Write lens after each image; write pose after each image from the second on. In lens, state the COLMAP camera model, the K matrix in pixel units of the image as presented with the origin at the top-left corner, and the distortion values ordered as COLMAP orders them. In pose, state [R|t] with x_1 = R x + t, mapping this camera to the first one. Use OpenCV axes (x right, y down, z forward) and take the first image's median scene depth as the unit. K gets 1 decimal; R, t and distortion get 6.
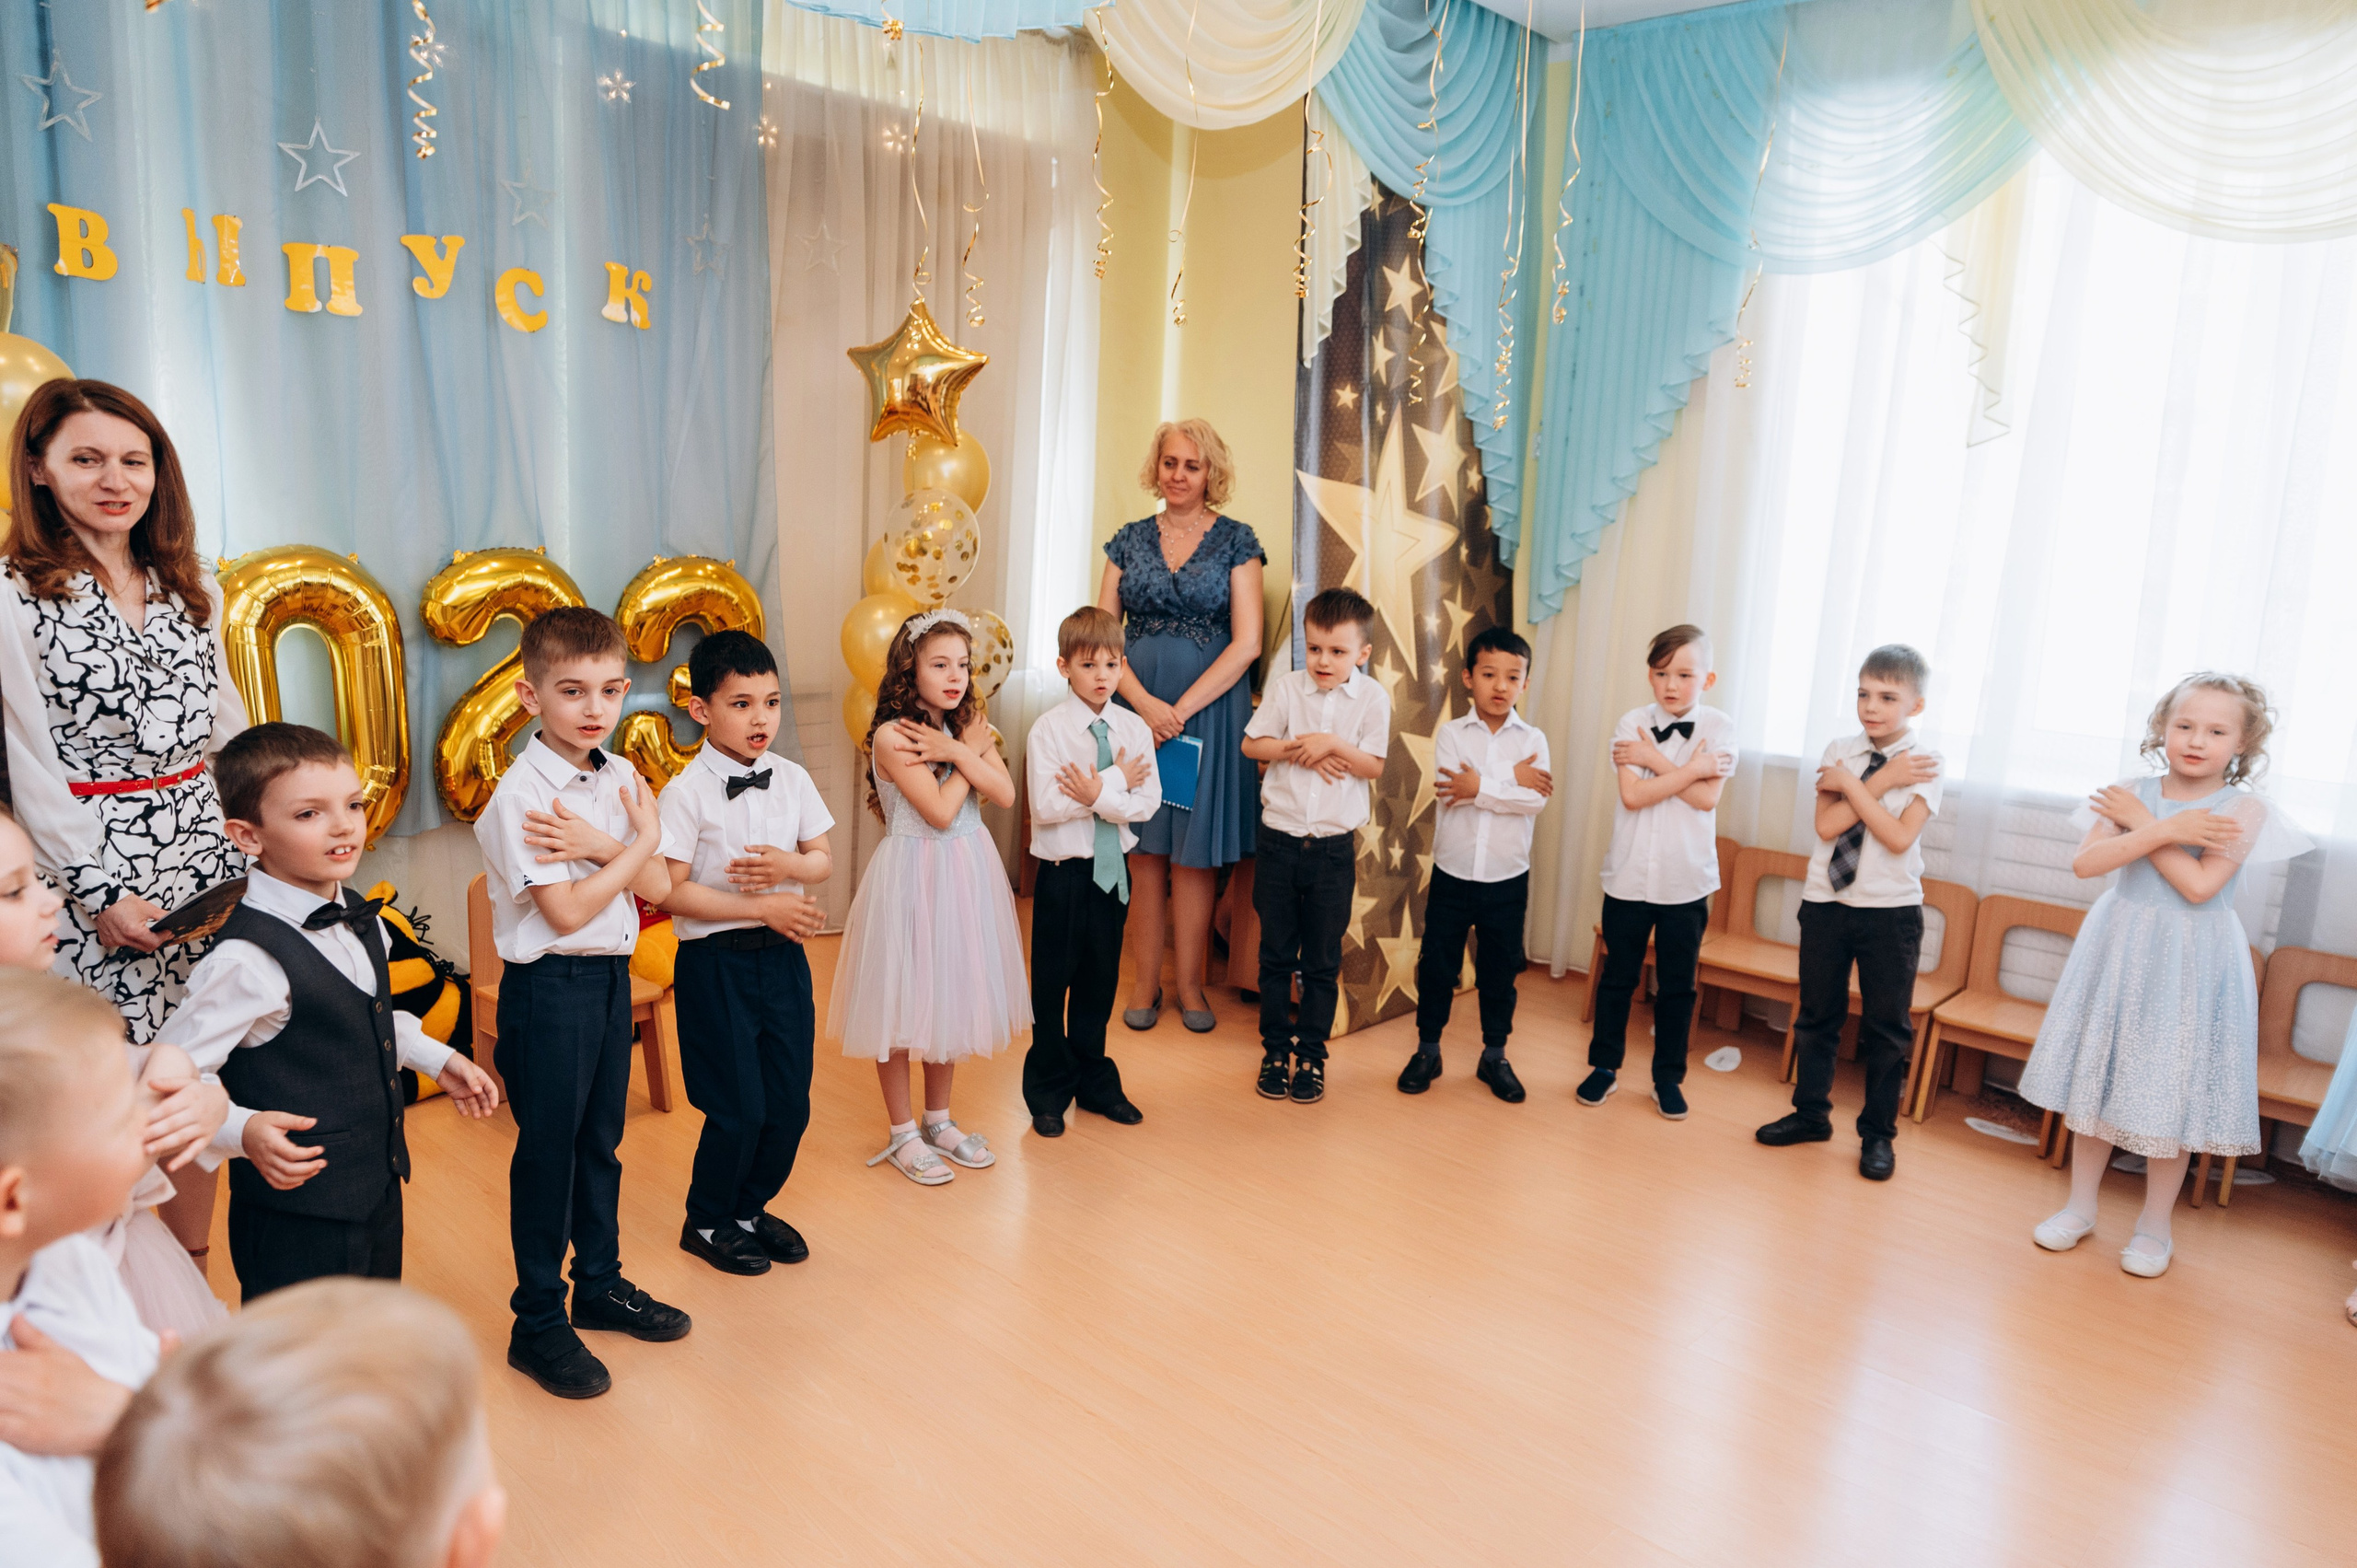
lens RADIAL K [[1604.1, 0, 1186.4], [0, 1604.1, 783.6], [0, 0, 1]] dist [-0.011788, 0.009552]
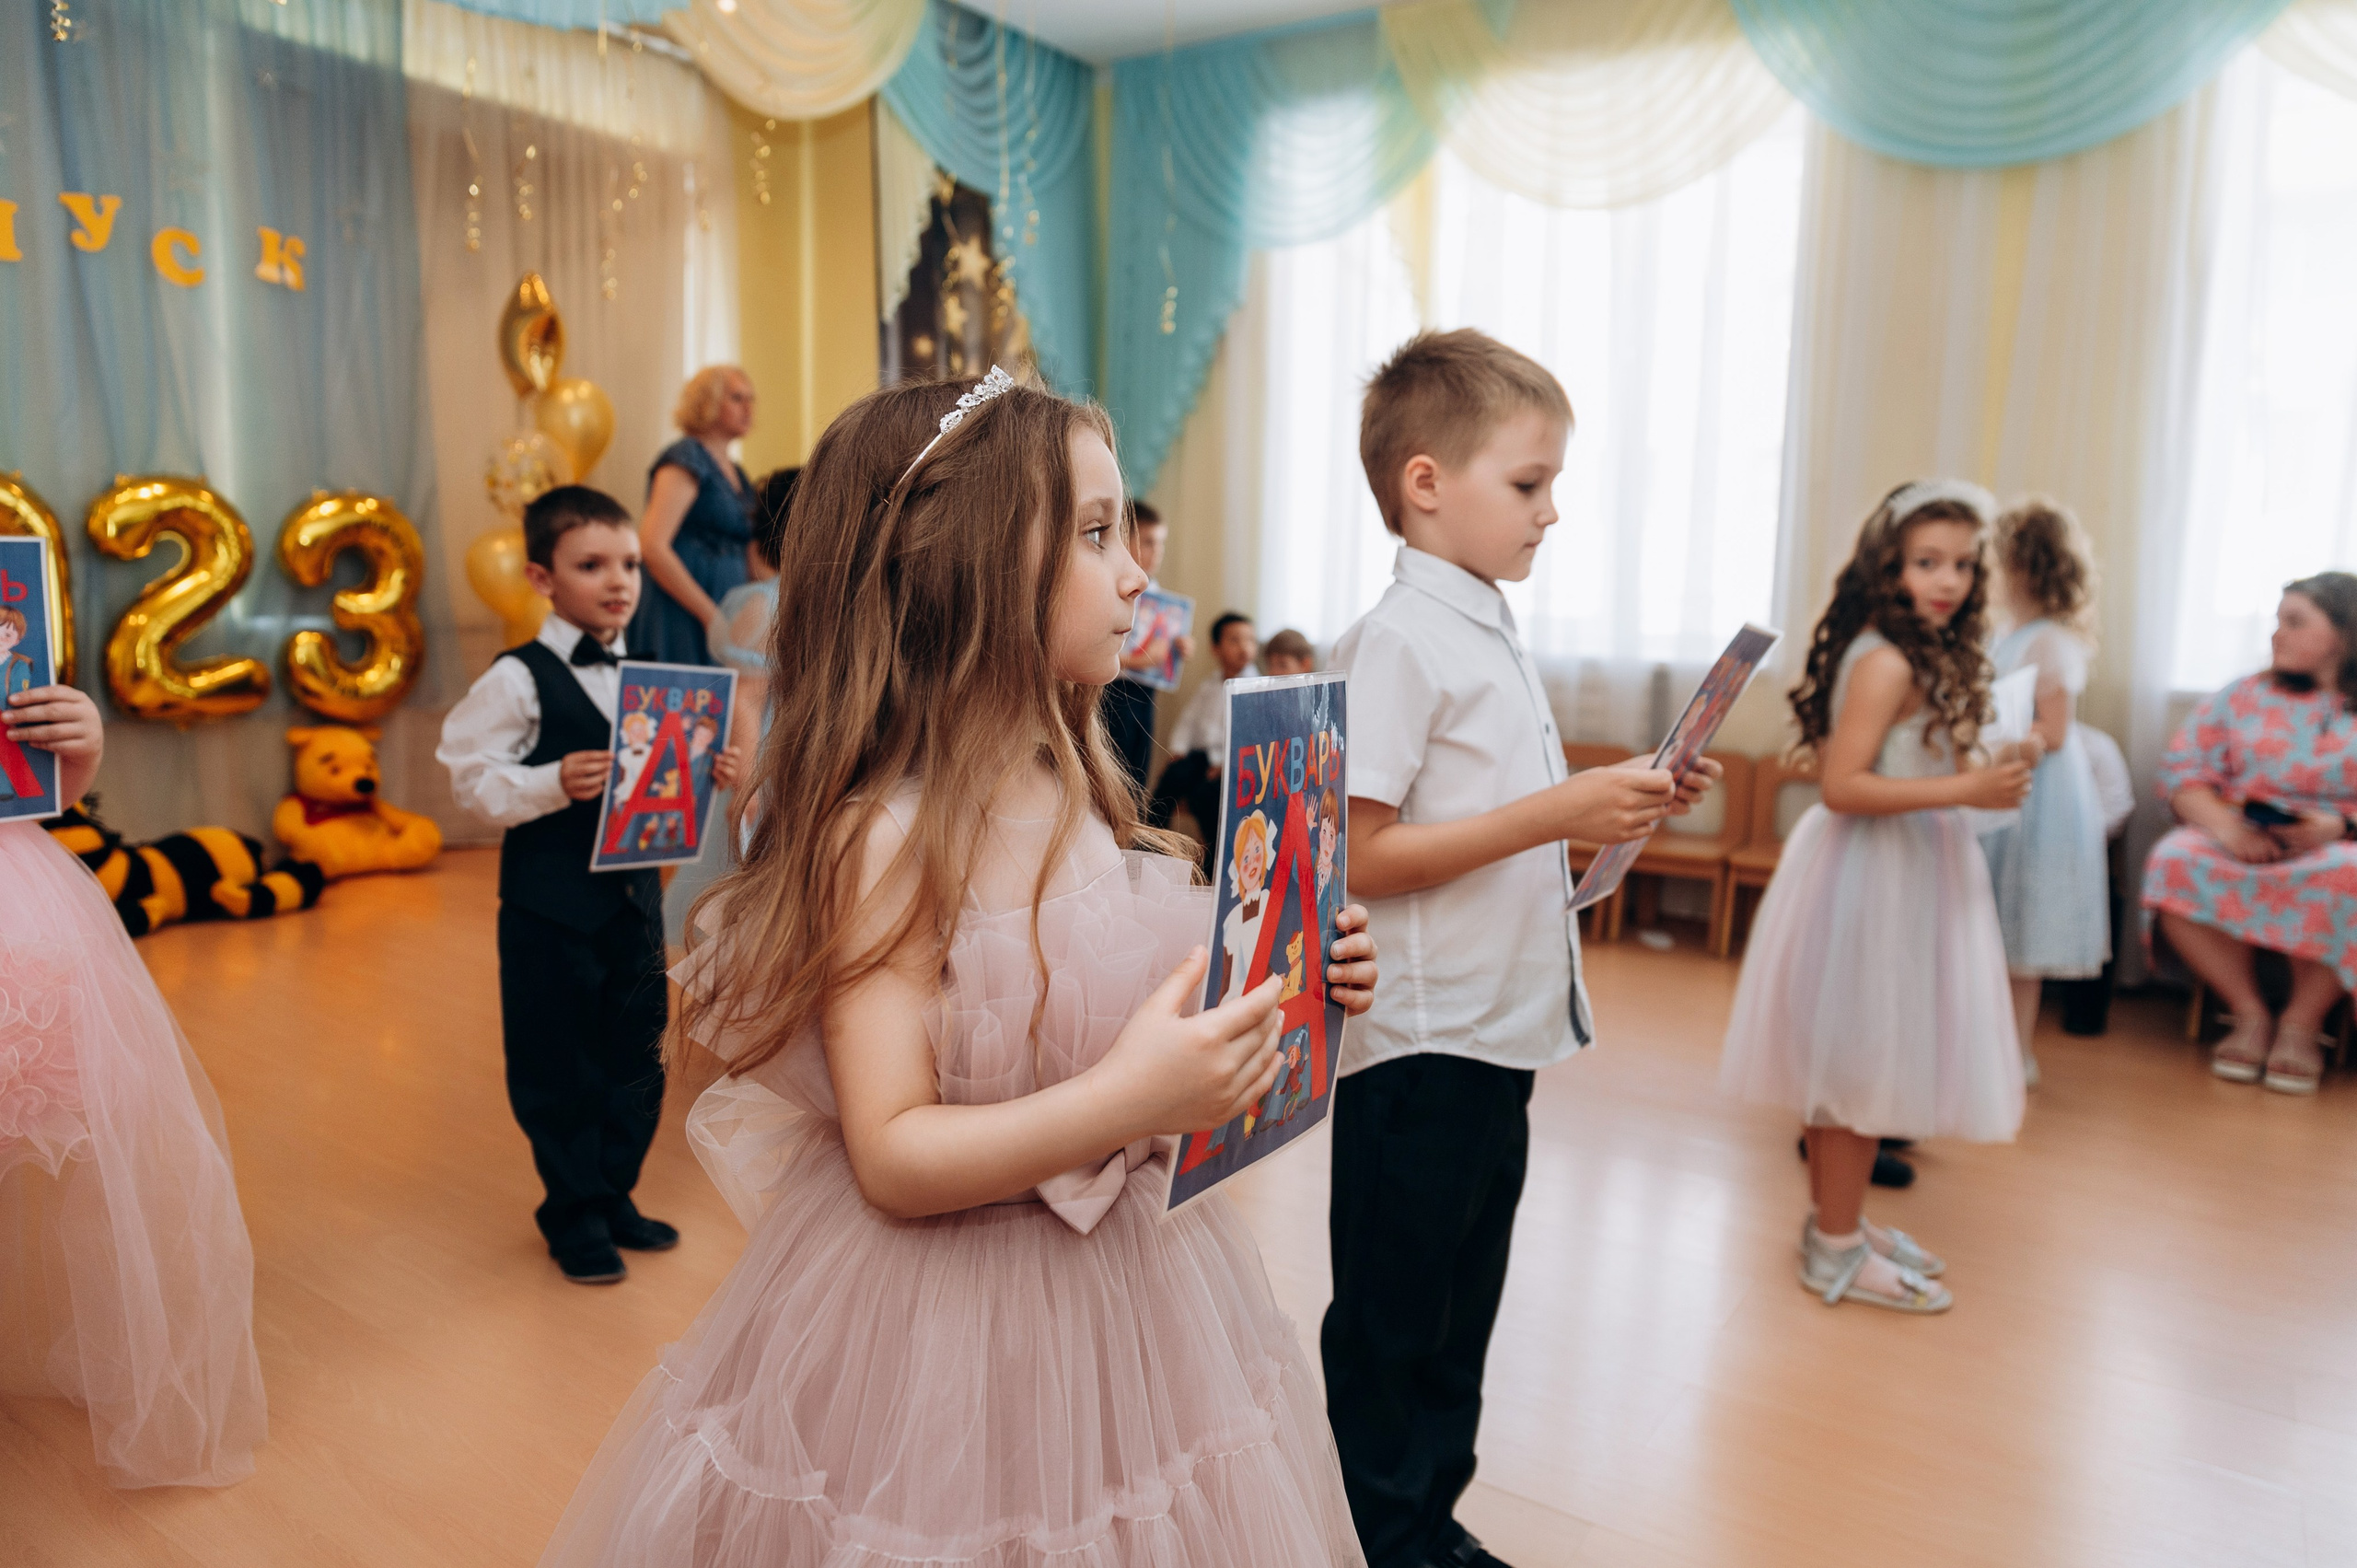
lens RADIAL K [[1604.1, 0, 1205.7], [0, 1604.1, 782.7], [0, 0, 1]] dist [-0.011788, 0.009552]
pose [[0.987516, -0.040373, 0.152258, 0.113466], [0.048146, 0.997700, -0.047711, 0.154289], [-0.149982, 0.054446, 0.987188, -0.203463]]
